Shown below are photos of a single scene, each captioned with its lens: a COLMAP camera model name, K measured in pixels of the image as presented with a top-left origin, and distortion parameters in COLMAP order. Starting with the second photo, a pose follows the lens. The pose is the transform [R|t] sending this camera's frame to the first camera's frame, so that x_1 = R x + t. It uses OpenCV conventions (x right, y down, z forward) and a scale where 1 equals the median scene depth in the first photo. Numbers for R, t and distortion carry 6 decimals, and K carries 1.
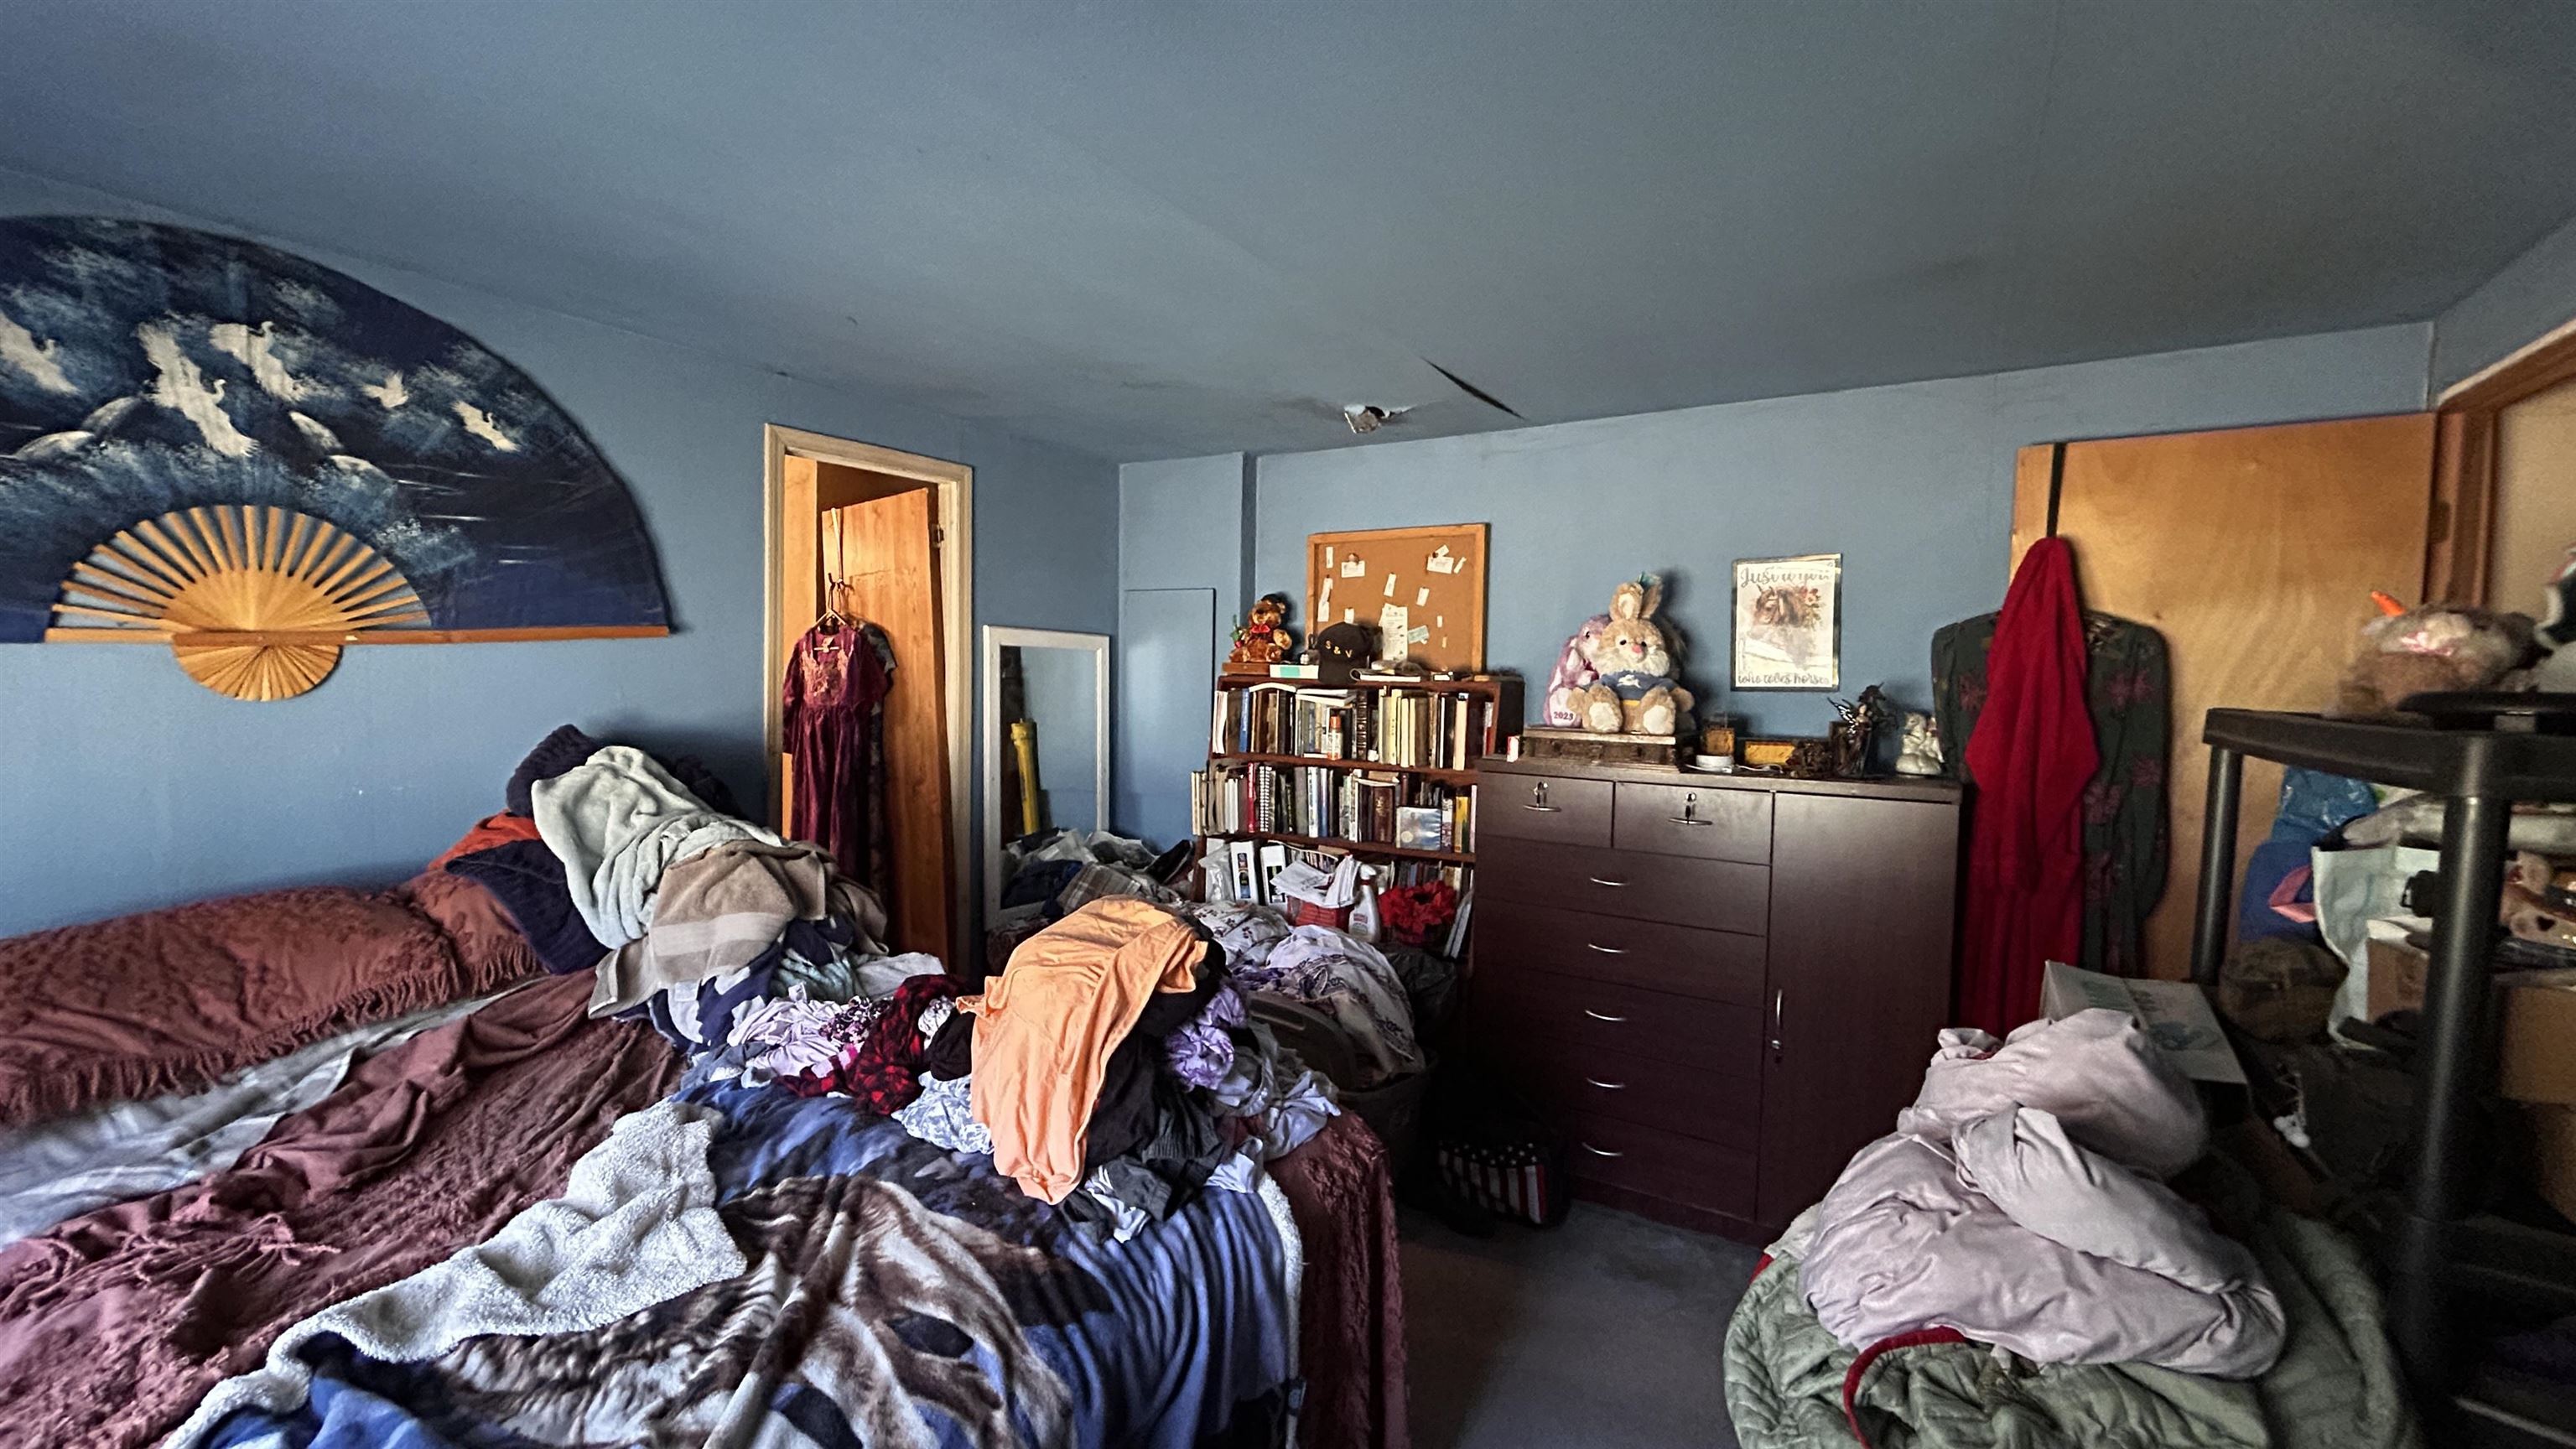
lens RADIAL K [[1020.1, 0, 1286.1], [0, 1020.1, 725.1], [0, 0, 1]] dist [-0.002596, 0.000073]
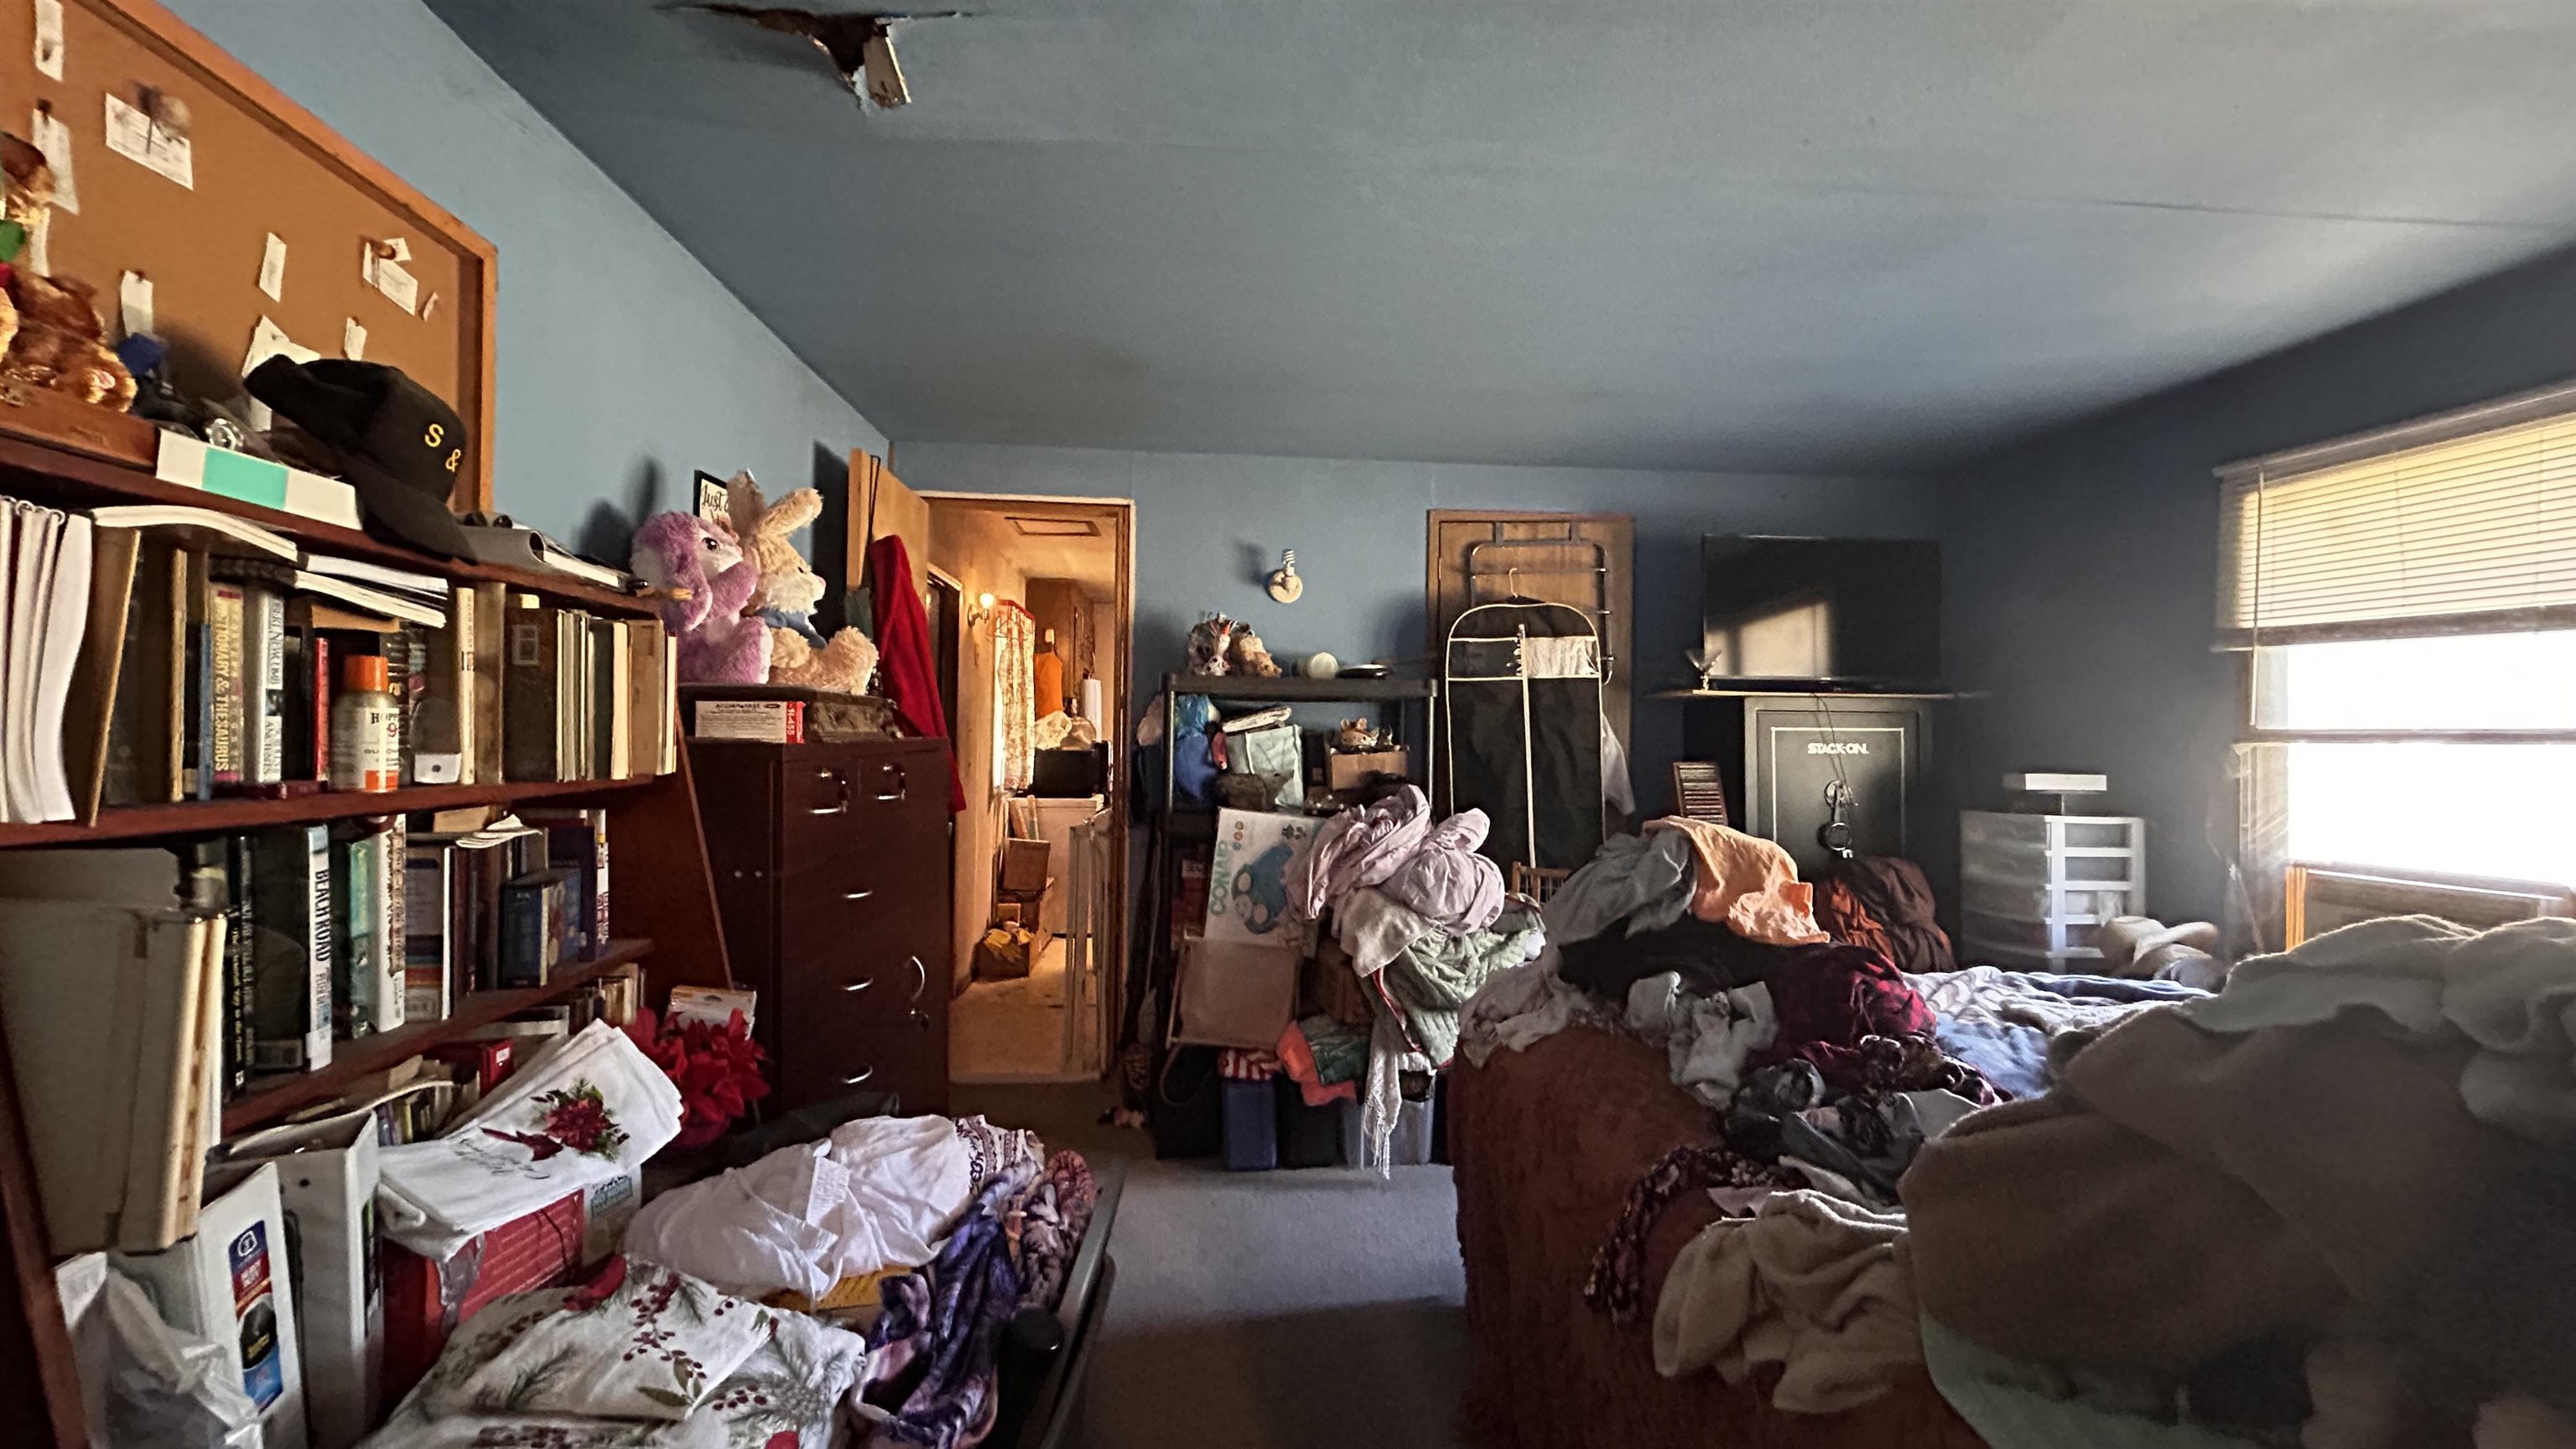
lens RADIAL K [[1020.1, 0, 1289.9], [0, 1020.1, 736.9], [0, 0, 1]] dist [-0.002596, 0.000073]
pose [[-0.593518, -0.024262, 0.804455, -0.364045], [0.016890, 0.998950, 0.042589, 0.006870], [-0.804643, 0.038865, -0.592485, 0.935546]]
